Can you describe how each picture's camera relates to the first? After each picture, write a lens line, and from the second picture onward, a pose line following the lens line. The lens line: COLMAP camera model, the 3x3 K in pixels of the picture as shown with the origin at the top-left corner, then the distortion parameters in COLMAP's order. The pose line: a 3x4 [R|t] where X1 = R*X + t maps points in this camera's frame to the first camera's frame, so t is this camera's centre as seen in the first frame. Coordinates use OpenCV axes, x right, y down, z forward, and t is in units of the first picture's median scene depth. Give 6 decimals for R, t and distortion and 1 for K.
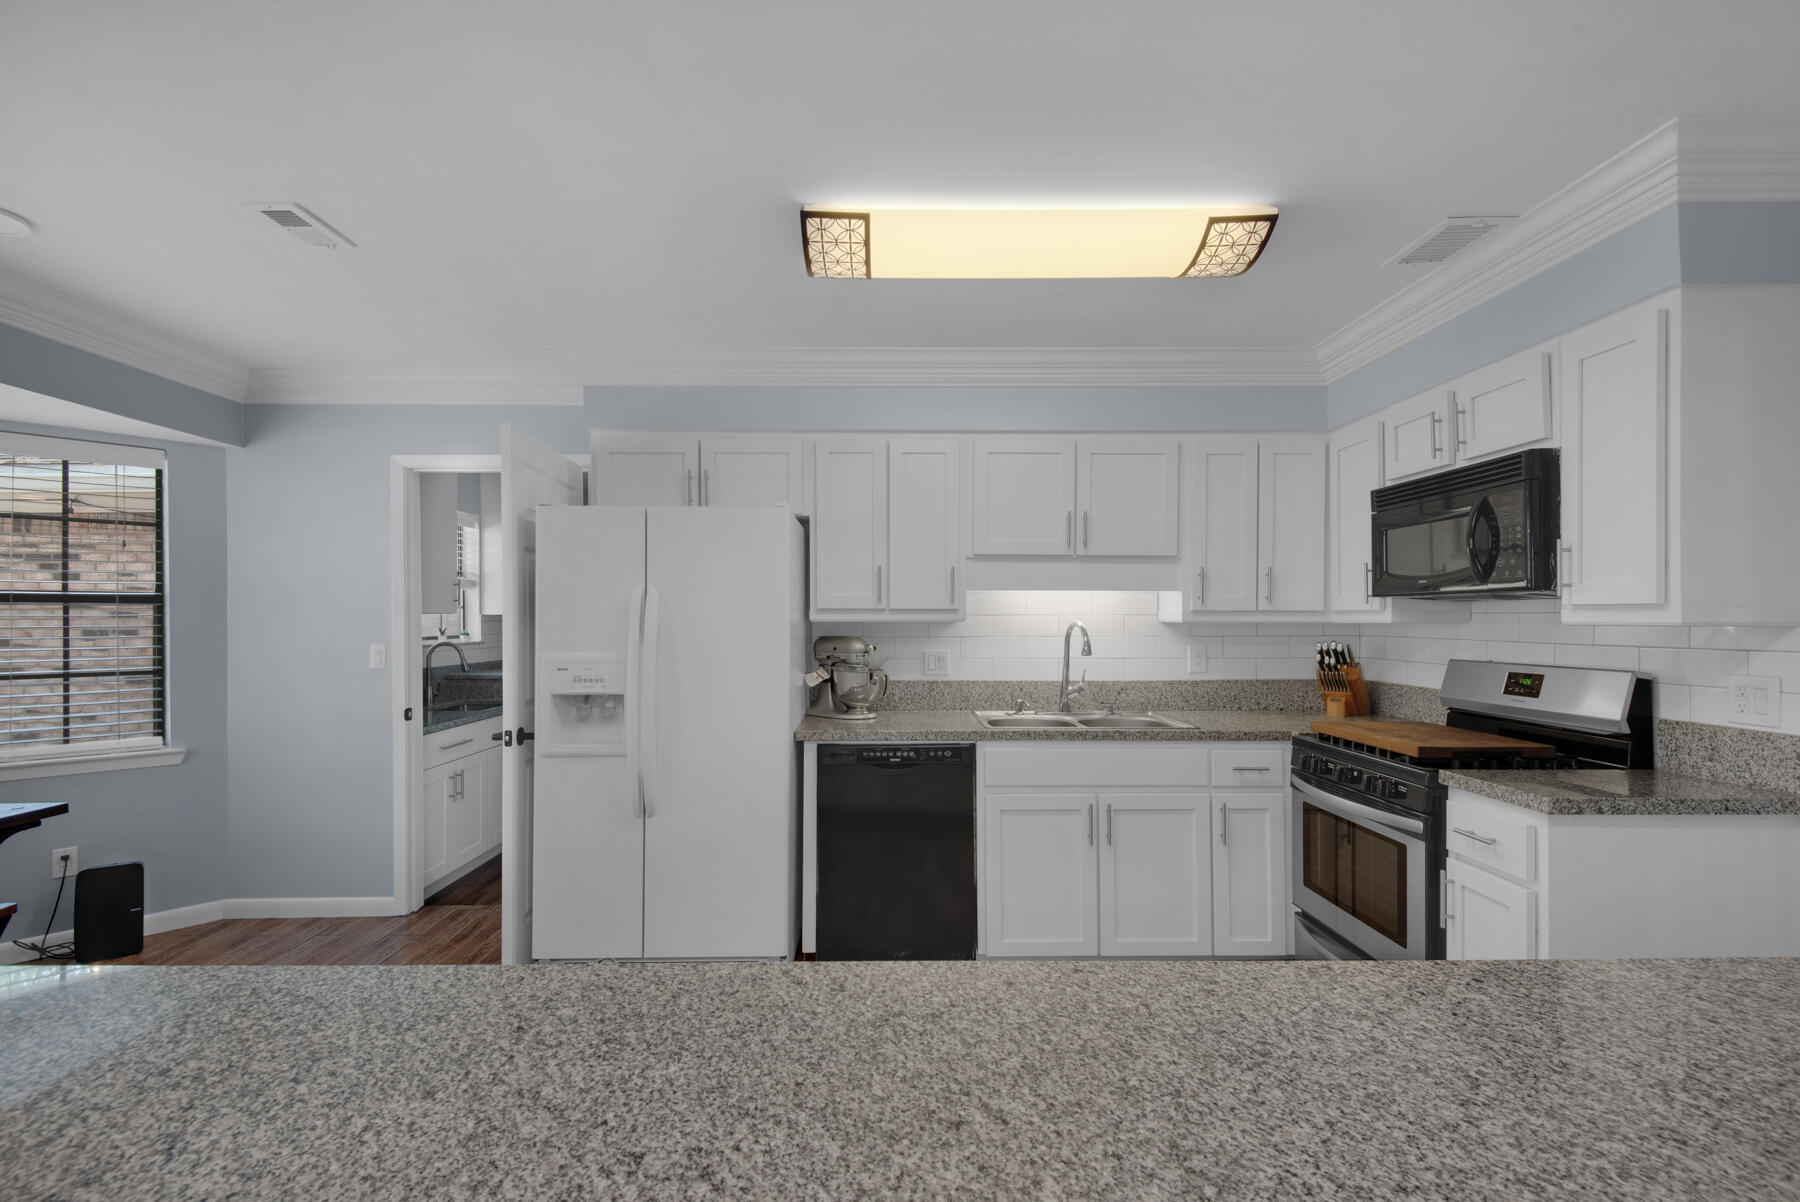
lens RADIAL K [[811.3, 0, 902.3], [0, 811.3, 613.8], [0, 0, 1]] dist [0.032585, -0.018911]
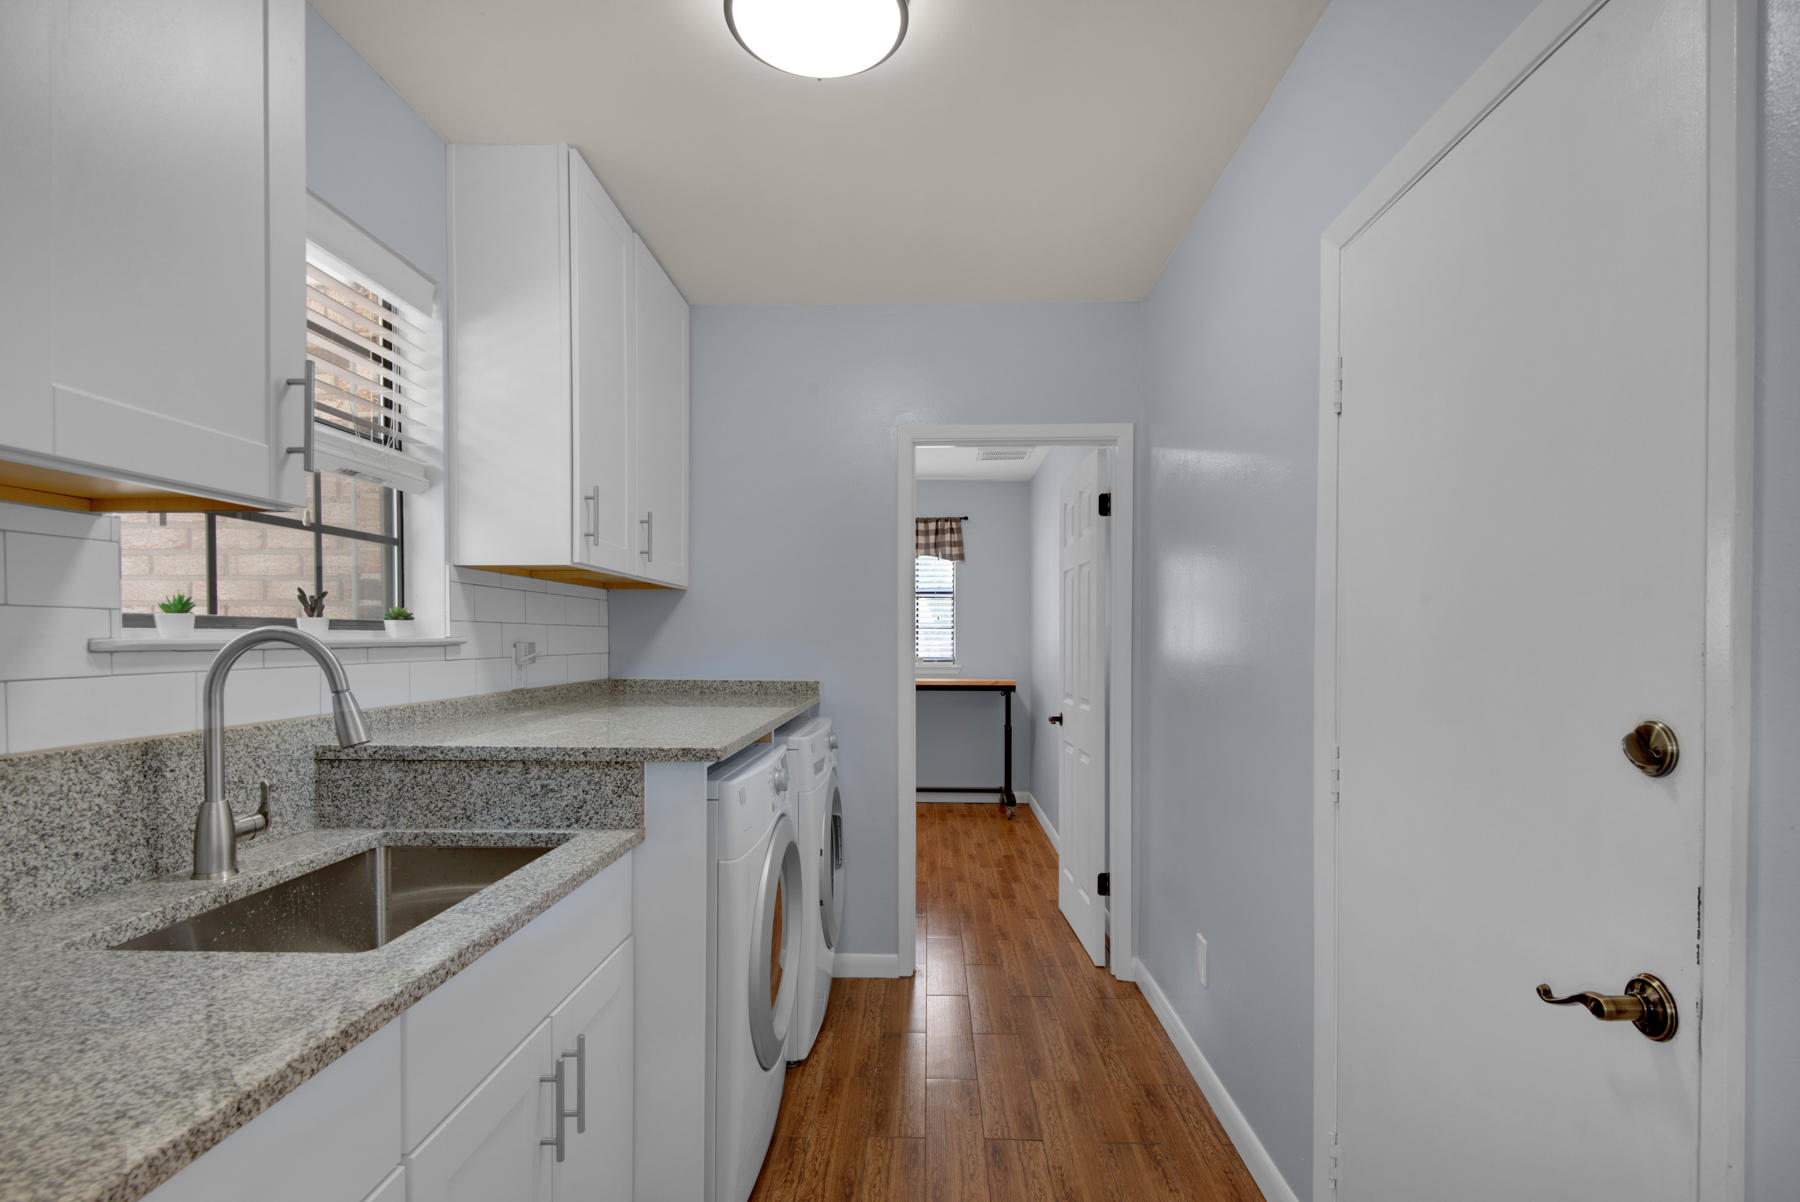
lens RADIAL K [[851.1, 0, 899.0], [0, 851.1, 619.5], [0, 0, 1]] dist [0.016178, 0.000184]
pose [[0.999324, -0.004637, -0.036482, -0.532674], [0.003847, 0.999757, -0.021715, 0.056833], [0.036574, 0.021560, 0.999098, 1.100646]]
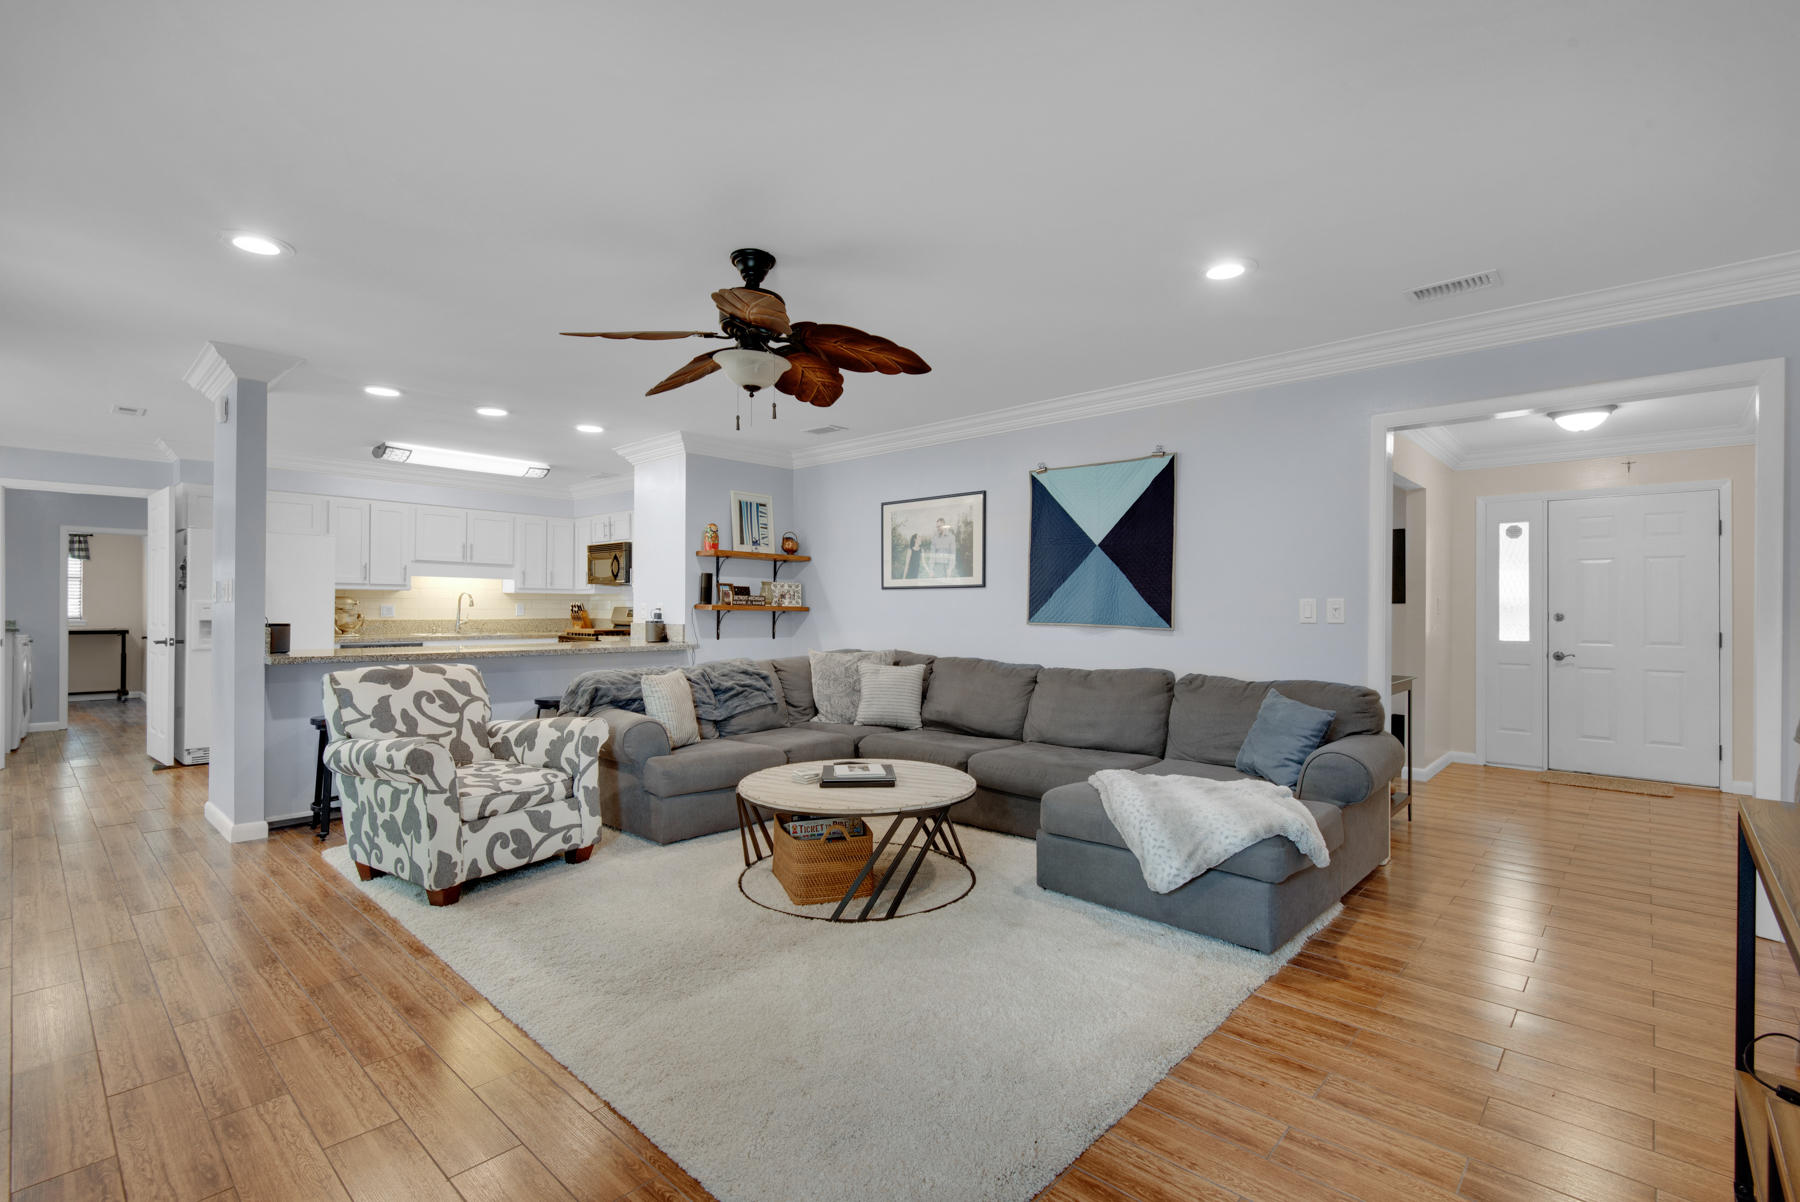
lens RADIAL K [[811.3, 0, 902.3], [0, 811.3, 613.8], [0, 0, 1]] dist [0.032585, -0.018911]
pose [[0.688205, 0.000140, 0.725517, -0.600729], [-0.009712, 0.999912, 0.009020, 0.038500], [-0.725452, -0.013253, 0.688145, -1.445770]]
